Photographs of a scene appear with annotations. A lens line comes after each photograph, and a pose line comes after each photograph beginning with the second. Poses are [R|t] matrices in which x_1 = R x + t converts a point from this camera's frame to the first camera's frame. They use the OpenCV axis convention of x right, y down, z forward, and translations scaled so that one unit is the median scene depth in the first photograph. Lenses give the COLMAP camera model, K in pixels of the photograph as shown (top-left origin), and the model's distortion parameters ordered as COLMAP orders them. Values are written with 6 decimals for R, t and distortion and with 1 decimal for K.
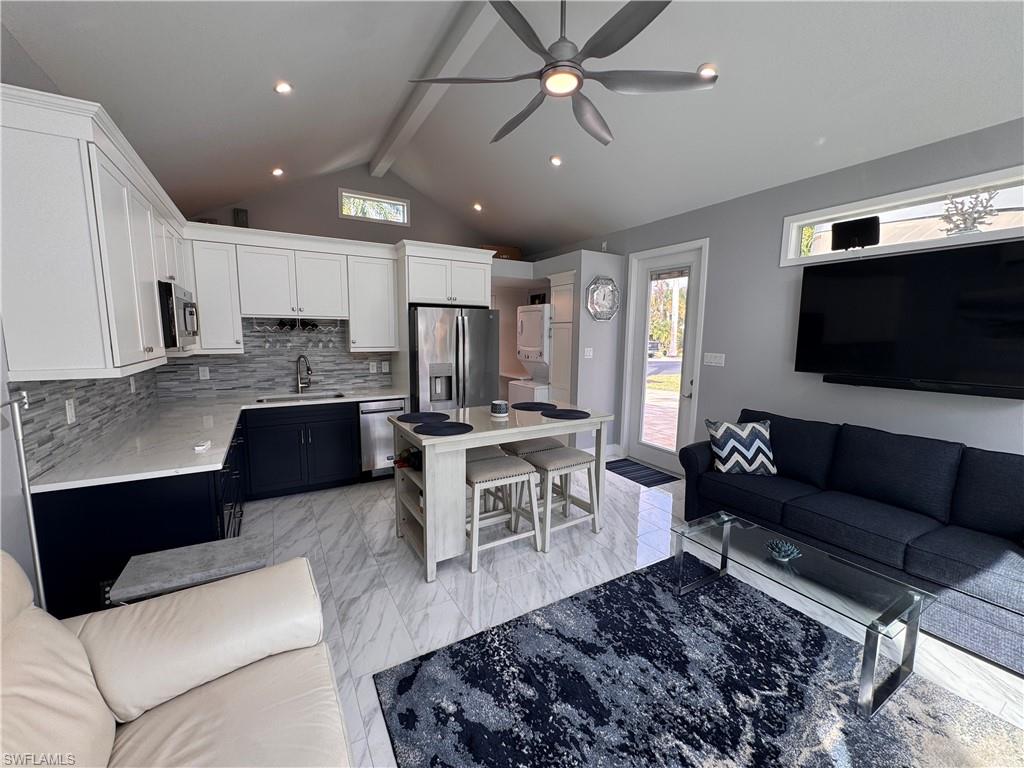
lens RADIAL K [[408.0, 0, 509.7], [0, 408.0, 384.5], [0, 0, 1]] dist [-0.001798, -0.000125]
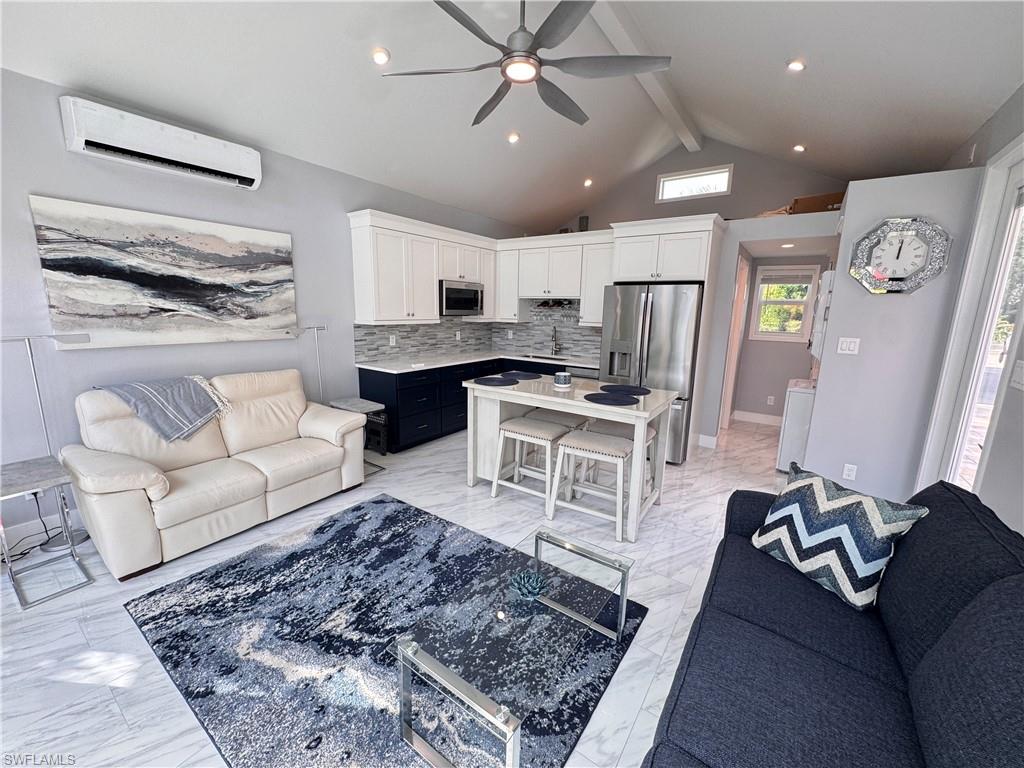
lens RADIAL K [[408.7, 0, 509.5], [0, 408.7, 384.0], [0, 0, 1]] dist [-0.001889, -0.000189]
pose [[0.414983, 0.168819, -0.894030, 0.849064], [-0.132382, 0.983381, 0.124244, -0.043295], [0.900147, 0.066794, 0.430435, 0.398181]]
